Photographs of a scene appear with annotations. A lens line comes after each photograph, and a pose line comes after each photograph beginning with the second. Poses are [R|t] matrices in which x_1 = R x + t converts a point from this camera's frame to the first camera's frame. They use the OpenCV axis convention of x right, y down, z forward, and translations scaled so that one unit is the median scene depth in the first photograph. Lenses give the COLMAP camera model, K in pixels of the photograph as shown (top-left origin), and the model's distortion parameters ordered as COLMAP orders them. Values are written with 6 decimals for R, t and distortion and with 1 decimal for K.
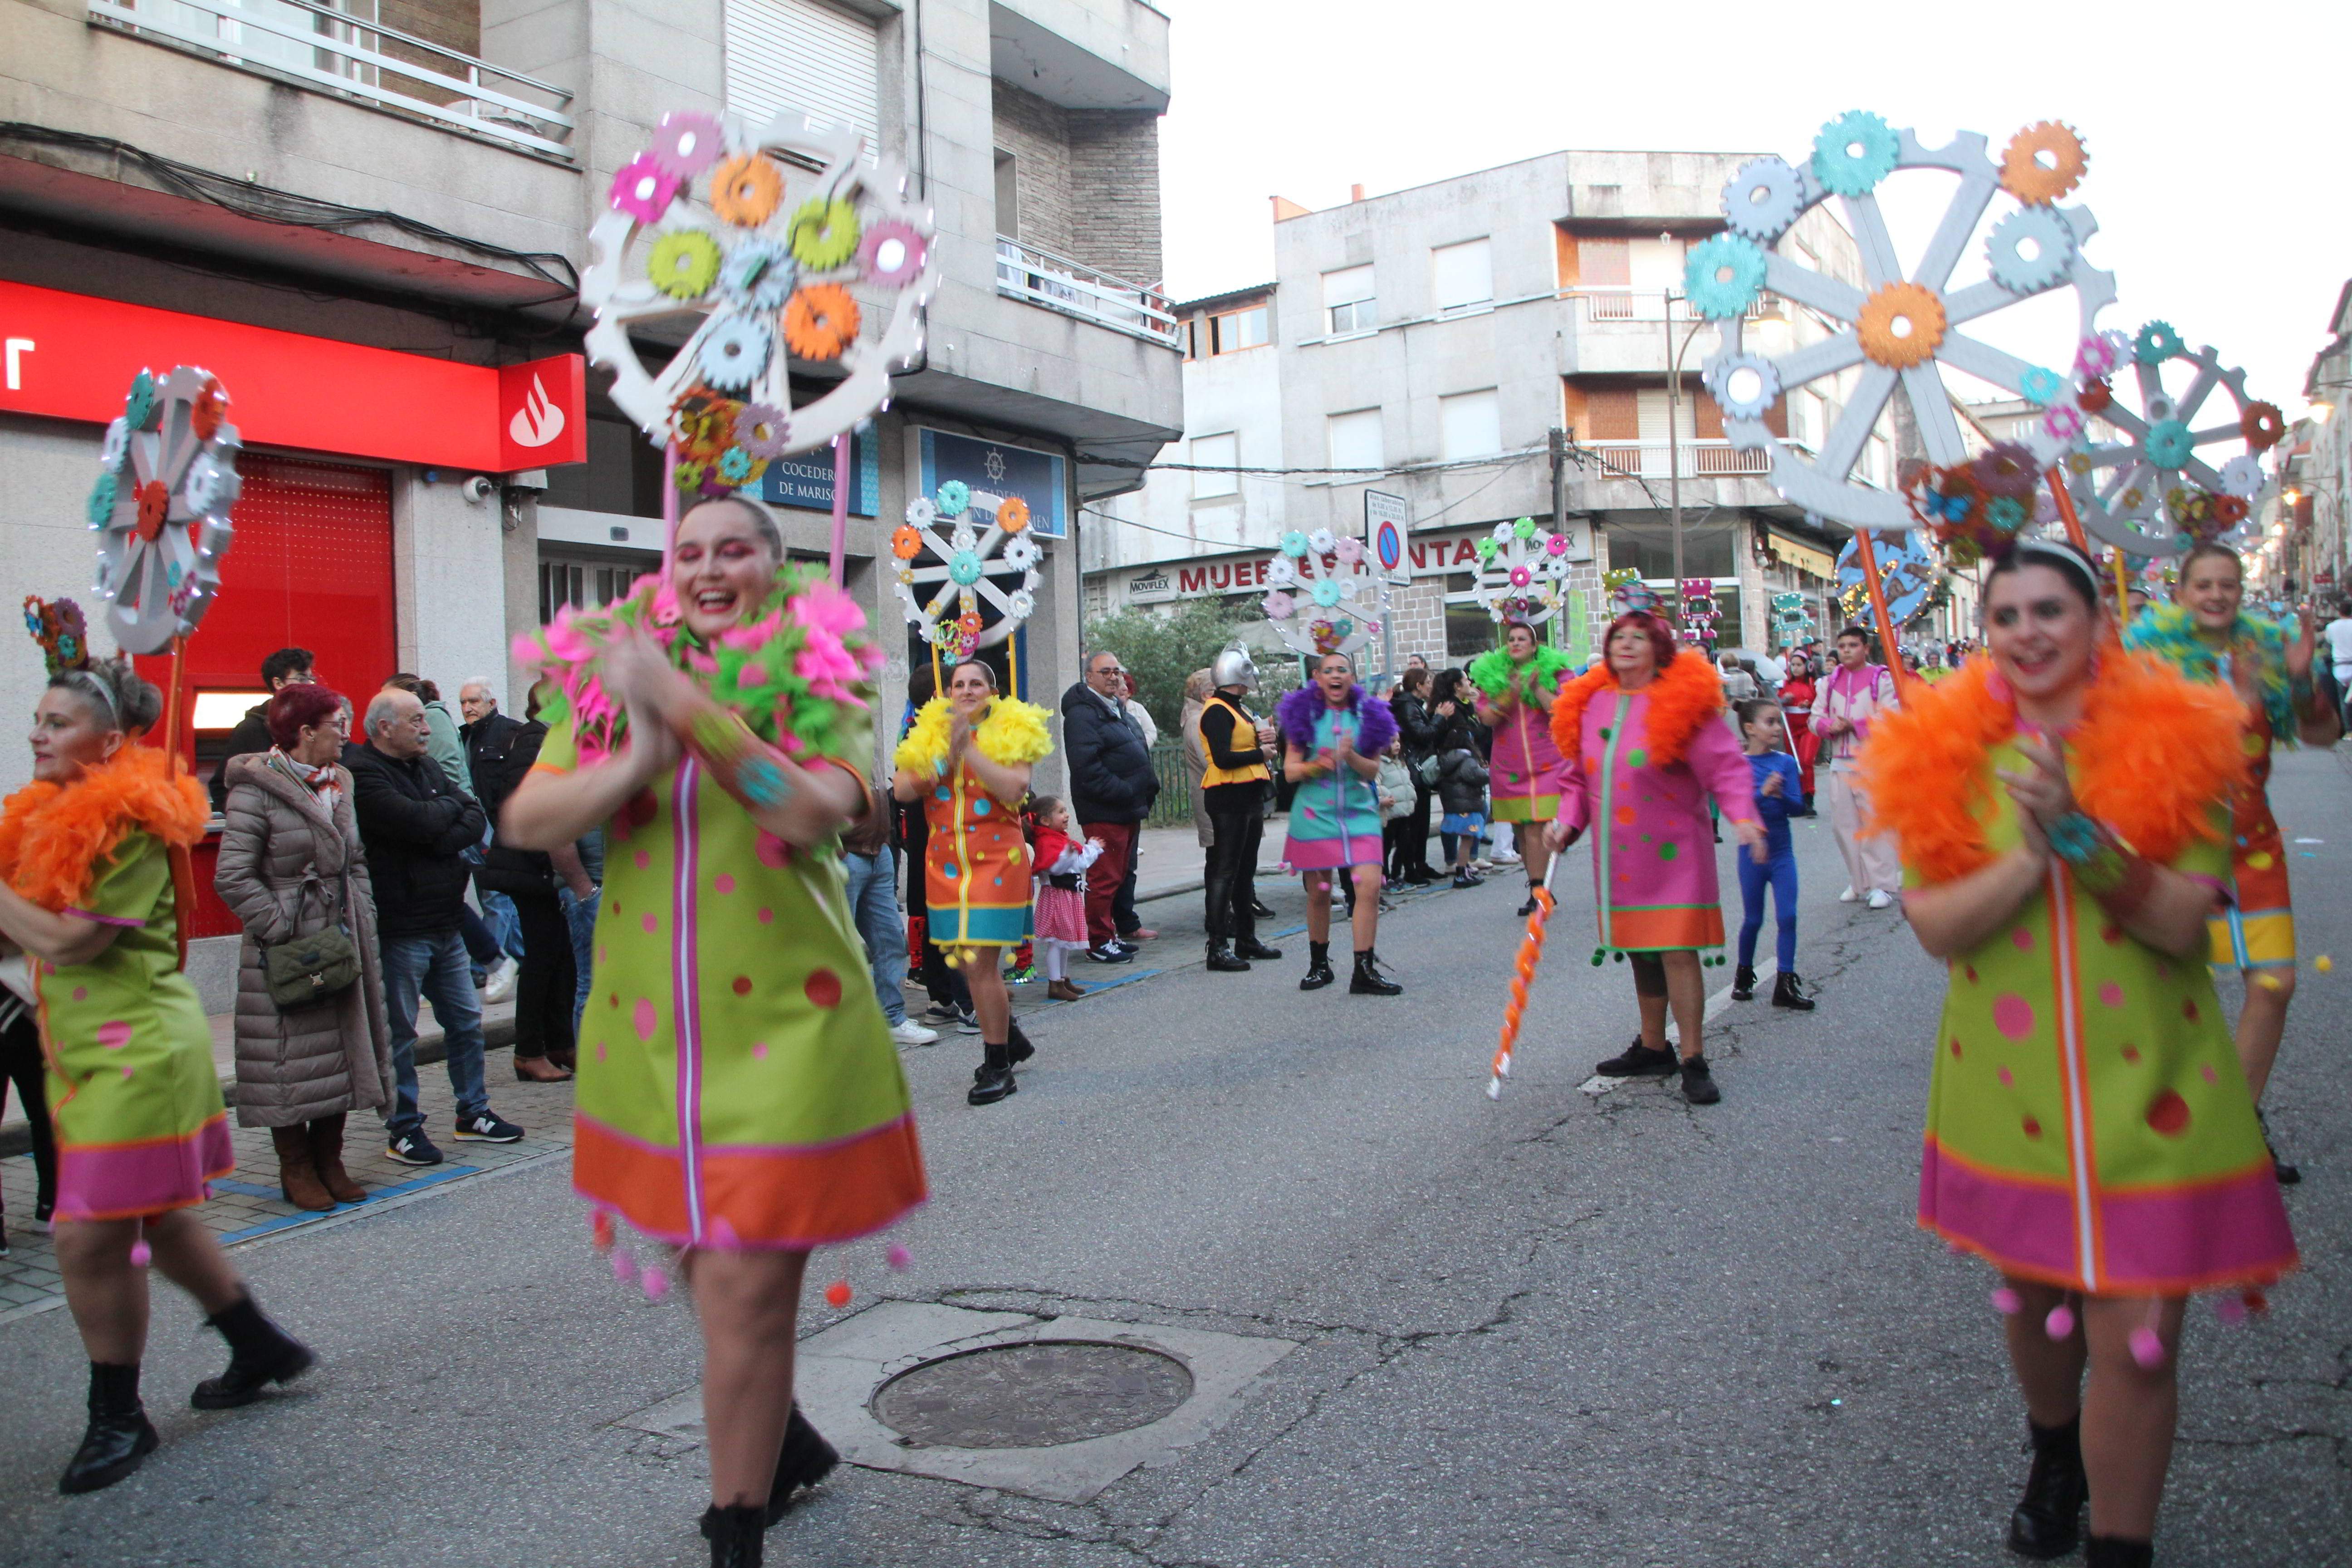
lens RADIAL K [[1992.1, 0, 1161.7], [0, 1992.1, 777.6], [0, 0, 1]] dist [-0.158463, 0.129991]
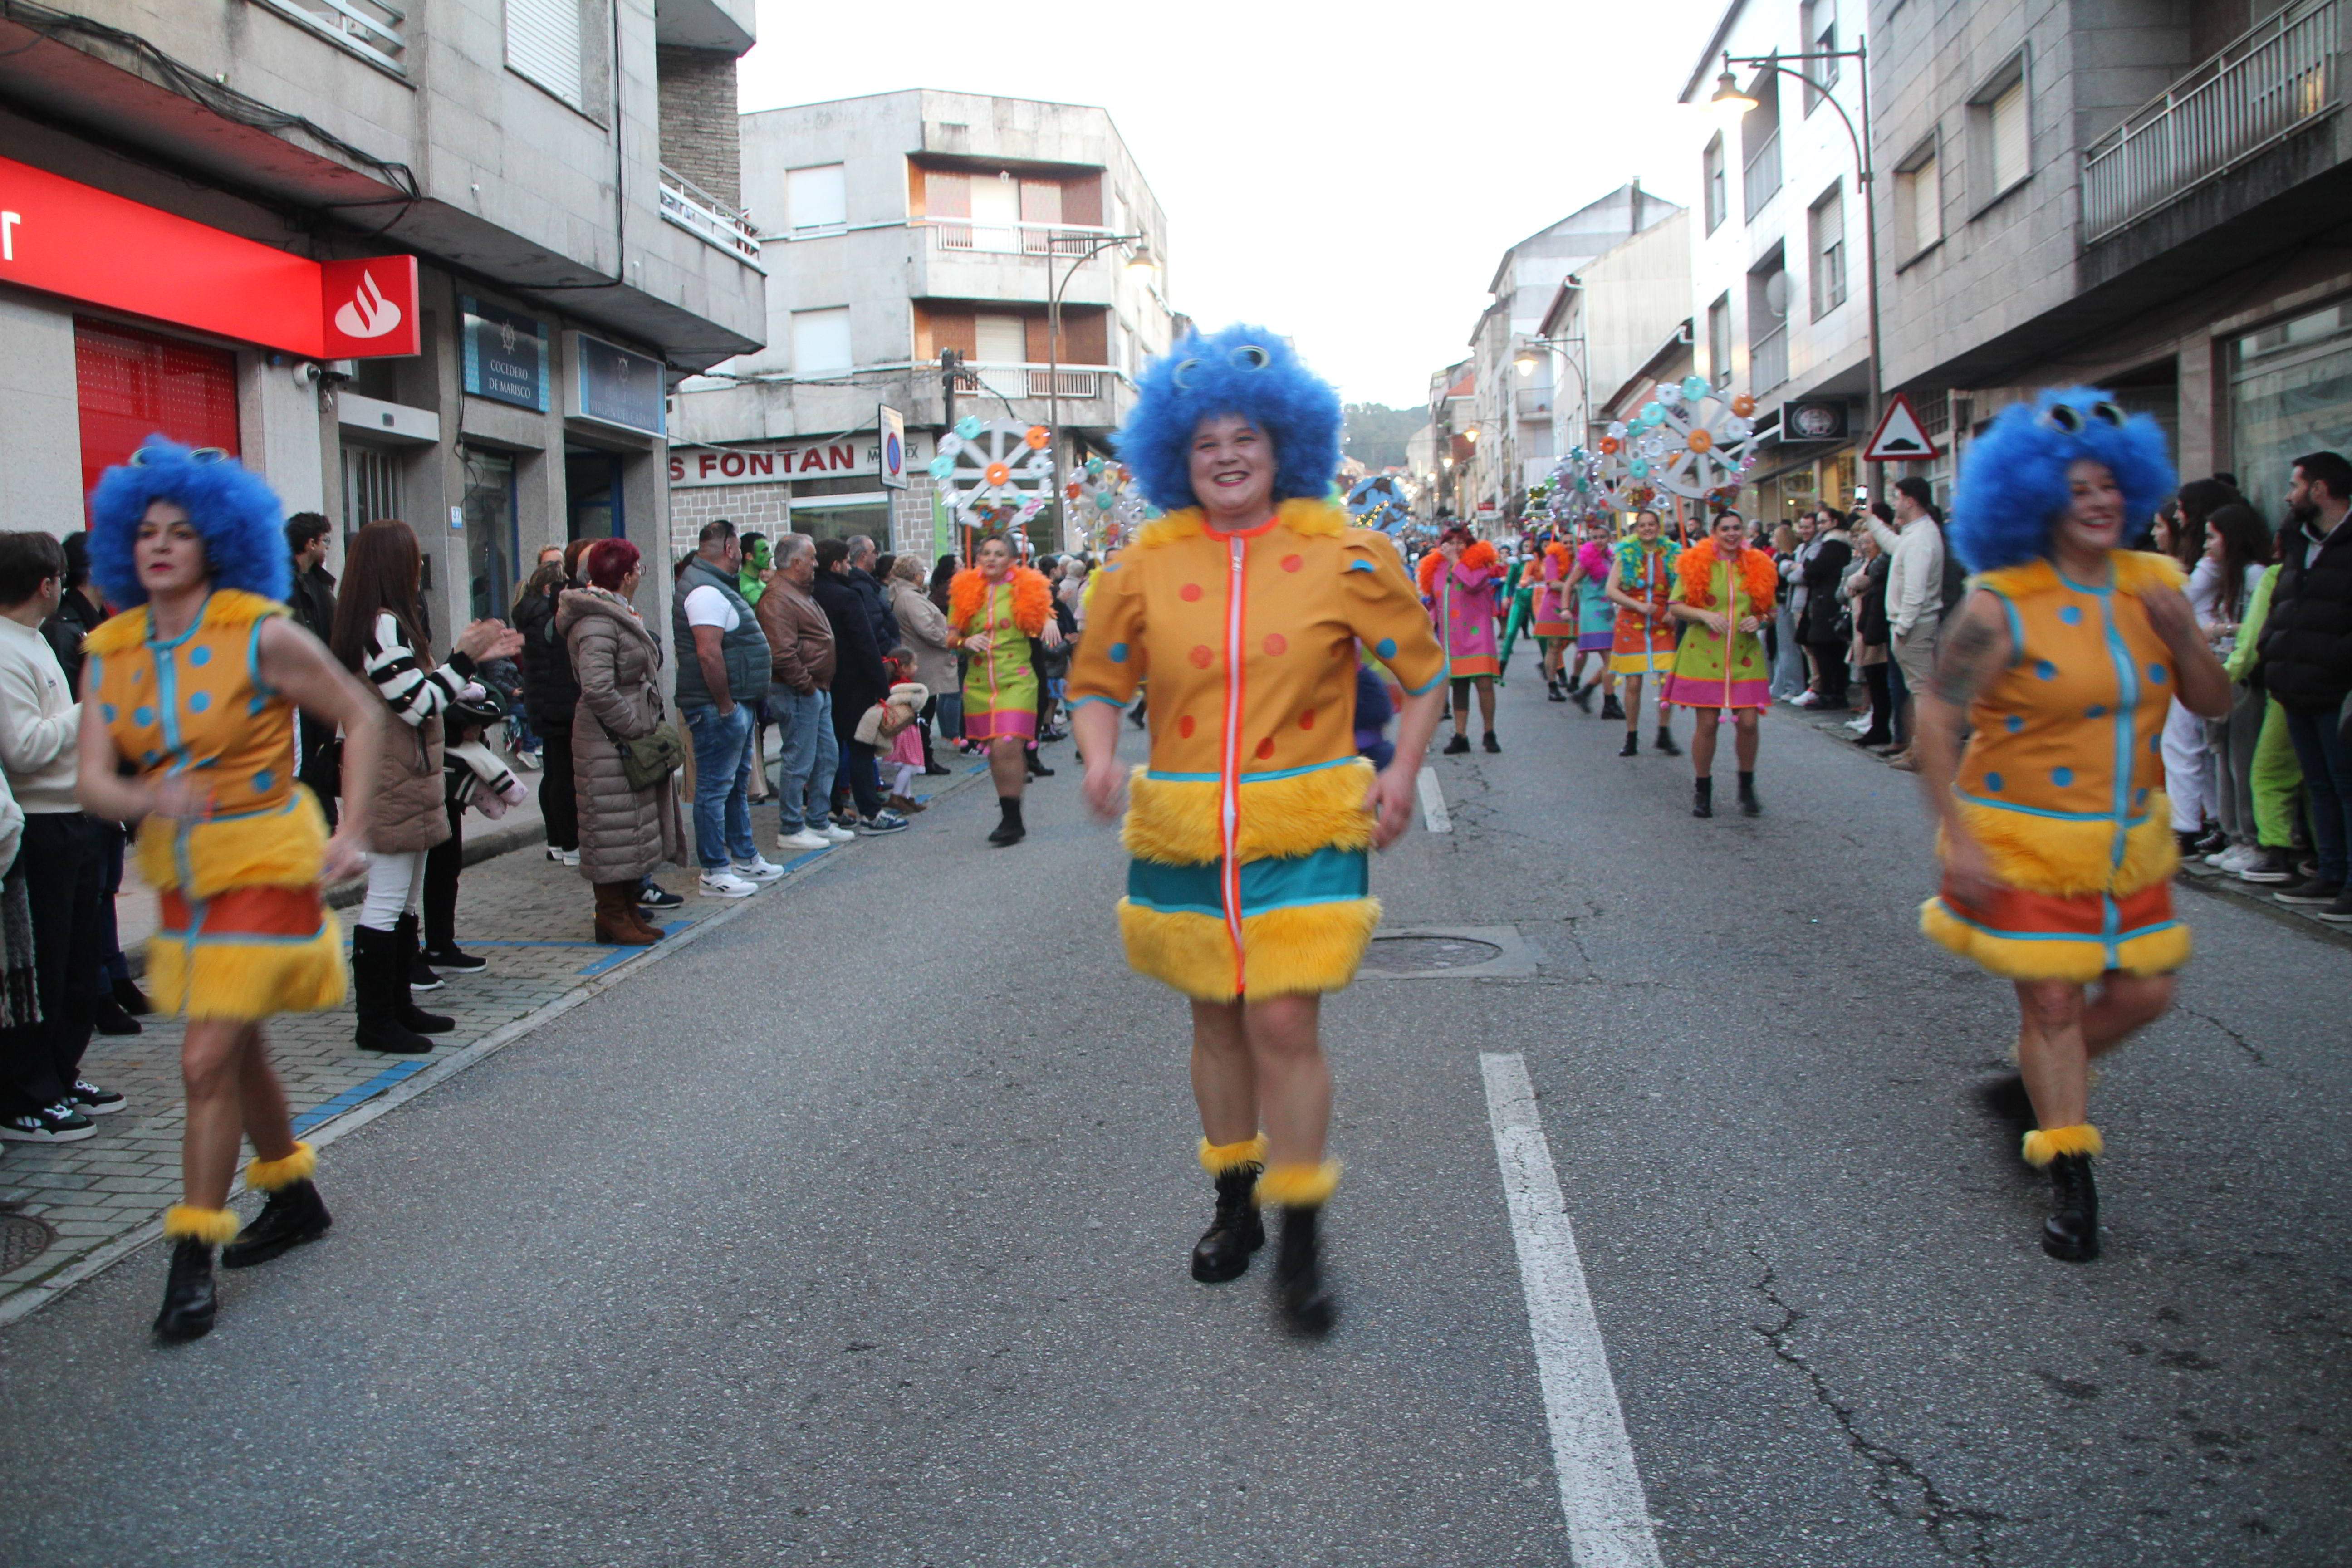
lens RADIAL K [[1992.1, 0, 1161.7], [0, 1992.1, 777.6], [0, 0, 1]] dist [-0.158463, 0.129991]
pose [[0.918696, -0.021259, 0.394394, -0.221430], [0.003421, 0.998941, 0.045877, 0.018592], [-0.394952, -0.040798, 0.917796, -0.117102]]
